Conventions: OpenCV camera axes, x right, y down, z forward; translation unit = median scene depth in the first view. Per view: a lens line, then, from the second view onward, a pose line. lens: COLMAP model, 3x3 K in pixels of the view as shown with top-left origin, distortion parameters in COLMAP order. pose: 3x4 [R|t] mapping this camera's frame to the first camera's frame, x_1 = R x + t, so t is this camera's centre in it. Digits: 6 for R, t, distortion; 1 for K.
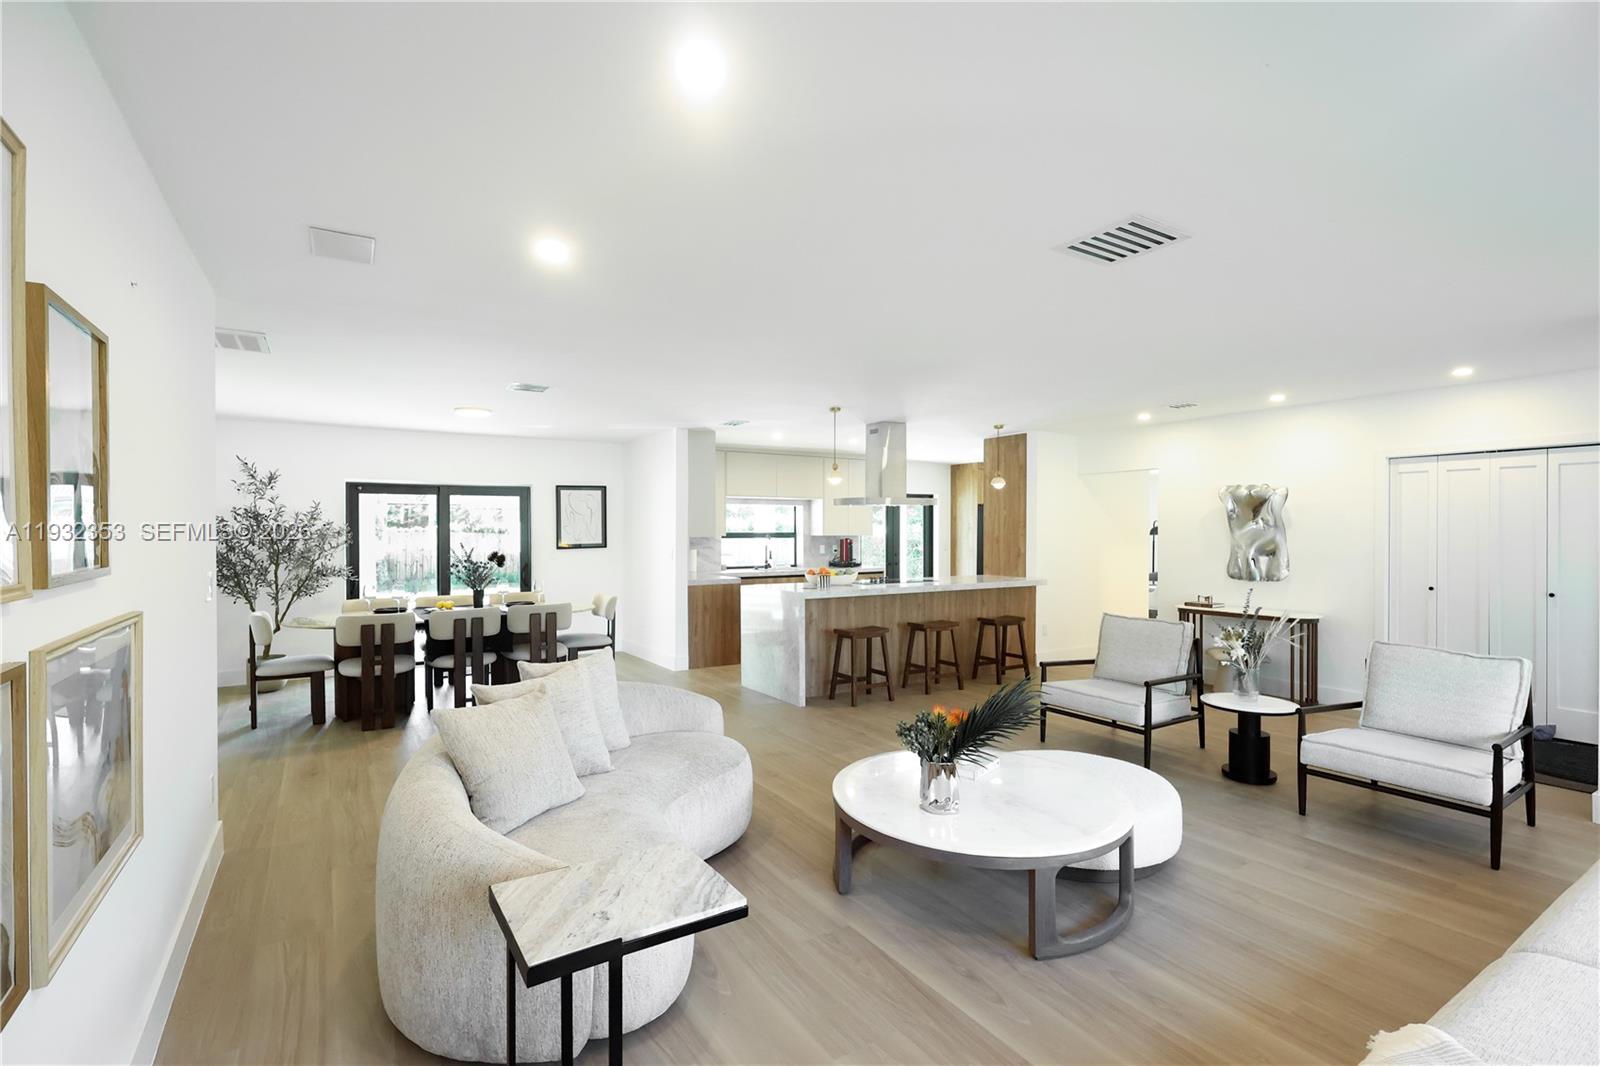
lens RADIAL K [[742.4, 0, 800.0], [0, 742.4, 533.0], [0, 0, 1]] dist [-0.000076, 0.000034]
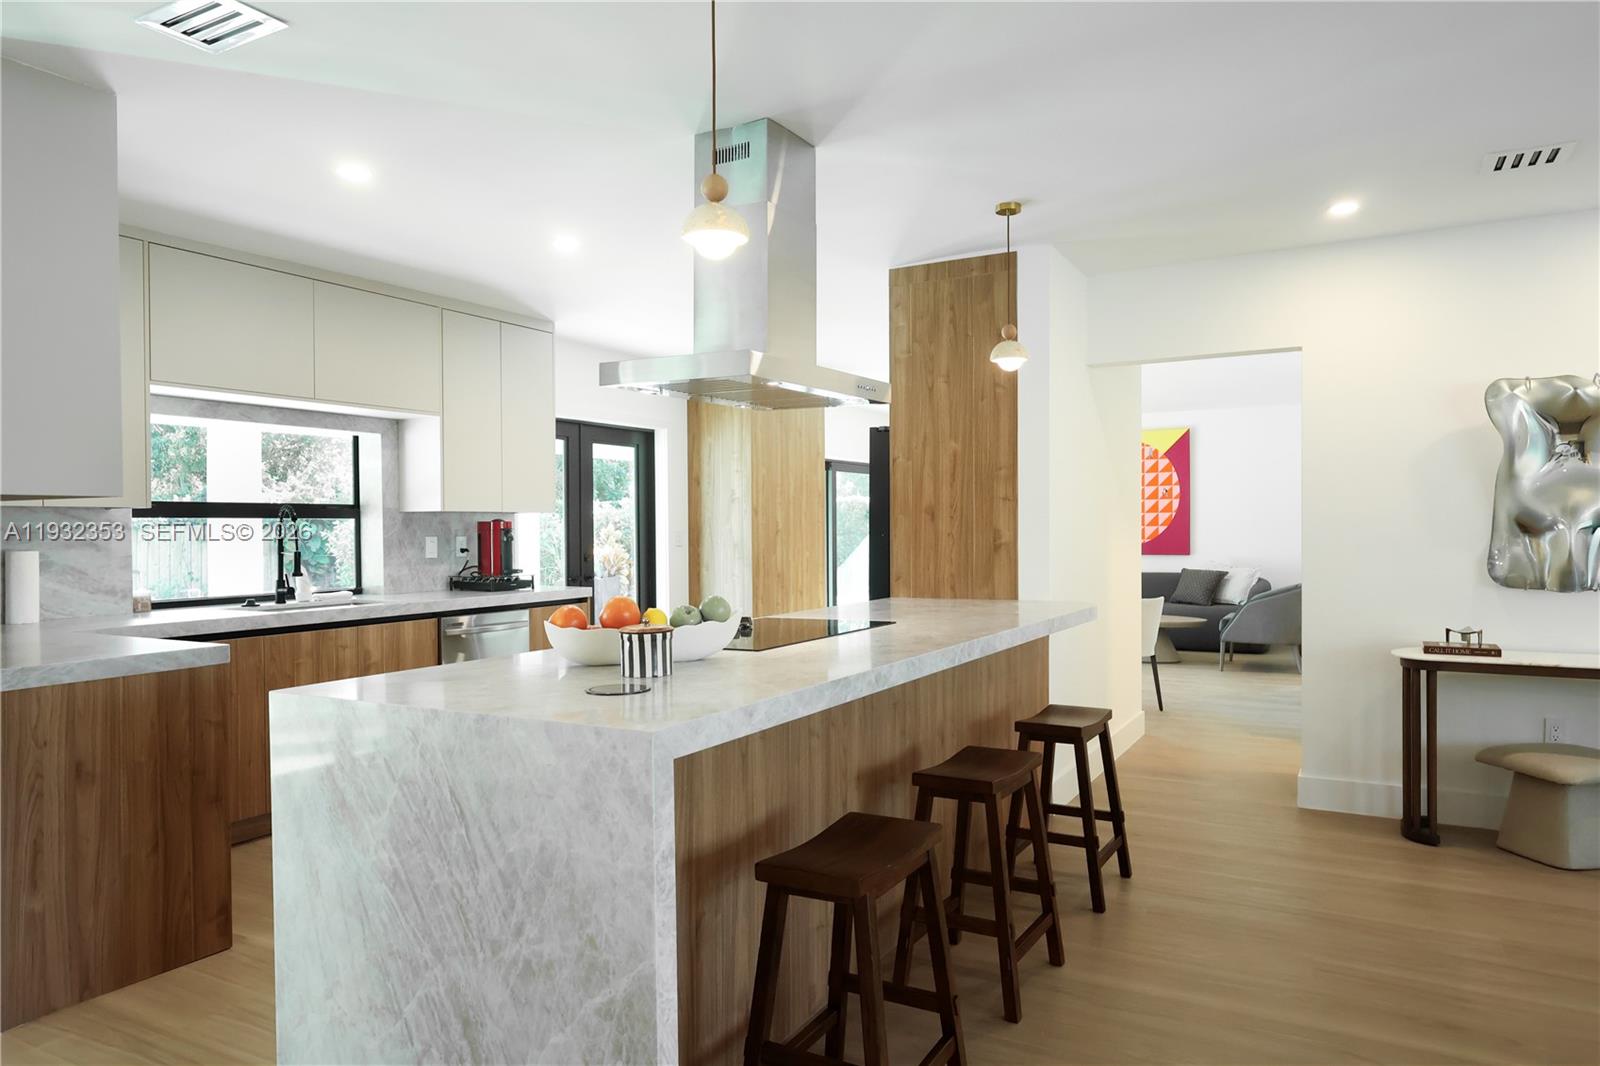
lens RADIAL K [[1031.0, 0, 800.0], [0, 1031.0, 533.0], [0, 0, 1]] dist [0.001278, 0.003204]
pose [[0.882152, -0.009765, 0.470864, -0.066647], [0.009786, 0.999949, 0.002405, 0.017833], [-0.470863, 0.002486, 0.882203, 0.503644]]
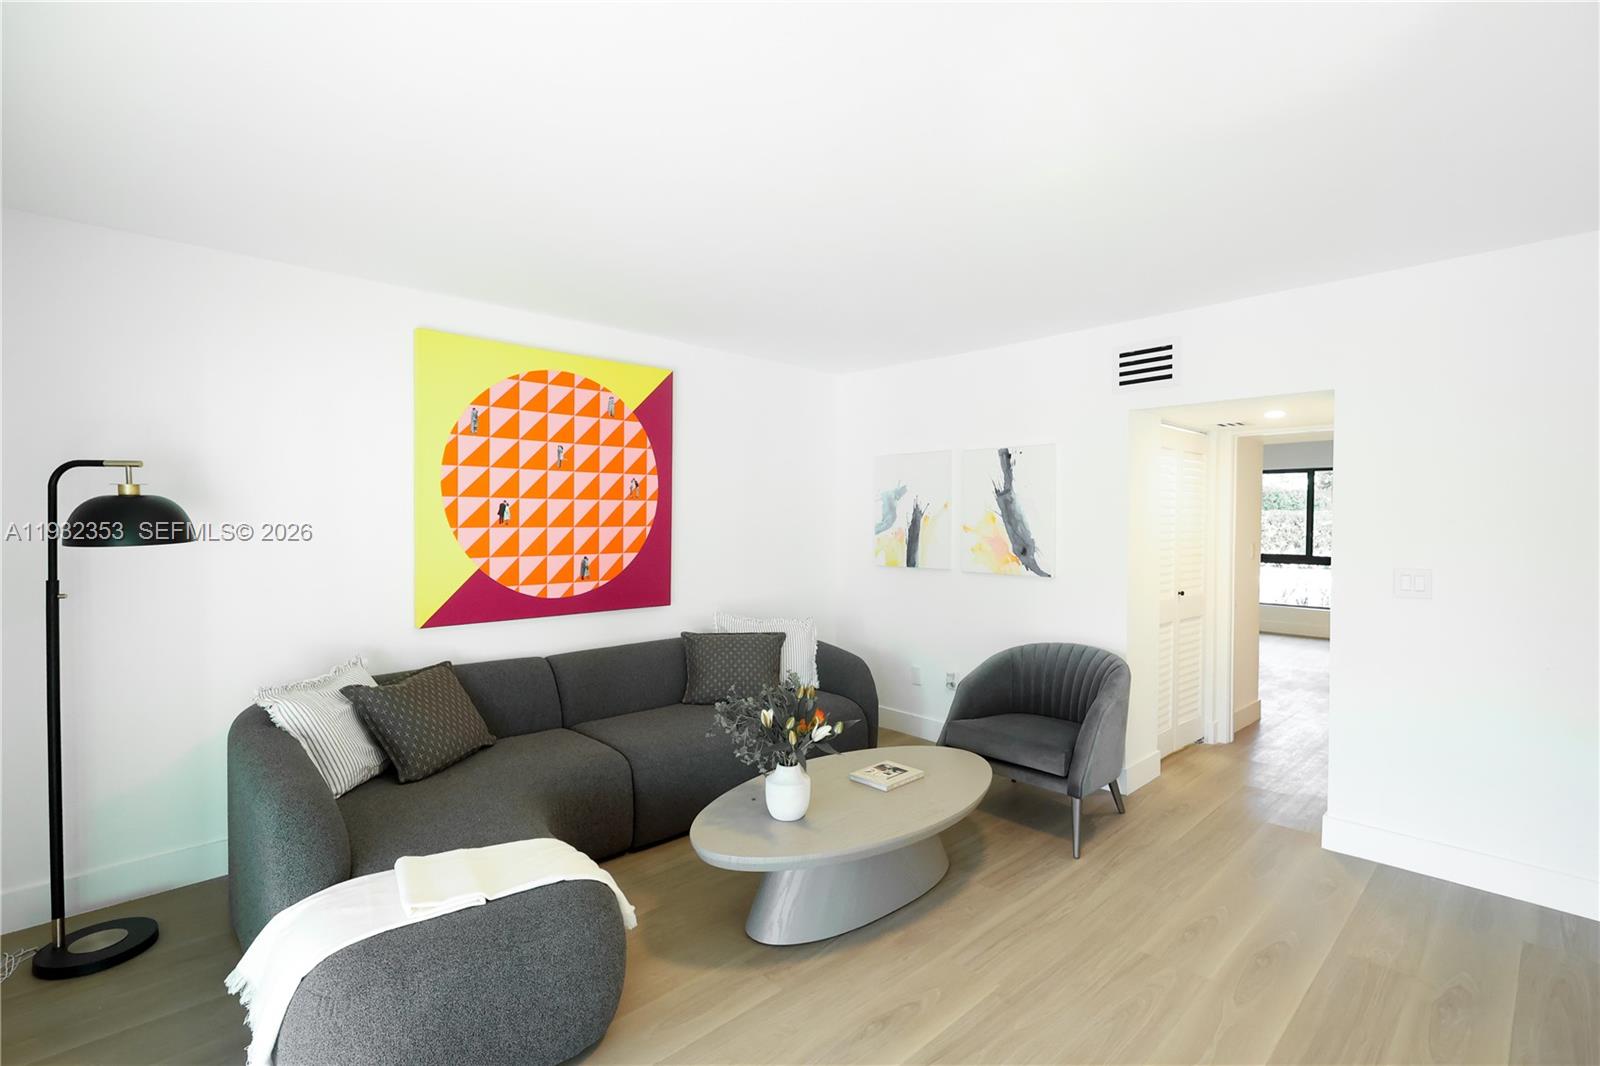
lens RADIAL K [[742.4, 0, 800.0], [0, 742.4, 533.0], [0, 0, 1]] dist [-0.000076, 0.000034]
pose [[-0.196669, -0.018861, 0.980289, 0.460660], [0.003672, 0.999794, 0.019973, -0.005324], [-0.980463, 0.007528, -0.196559, 1.425660]]
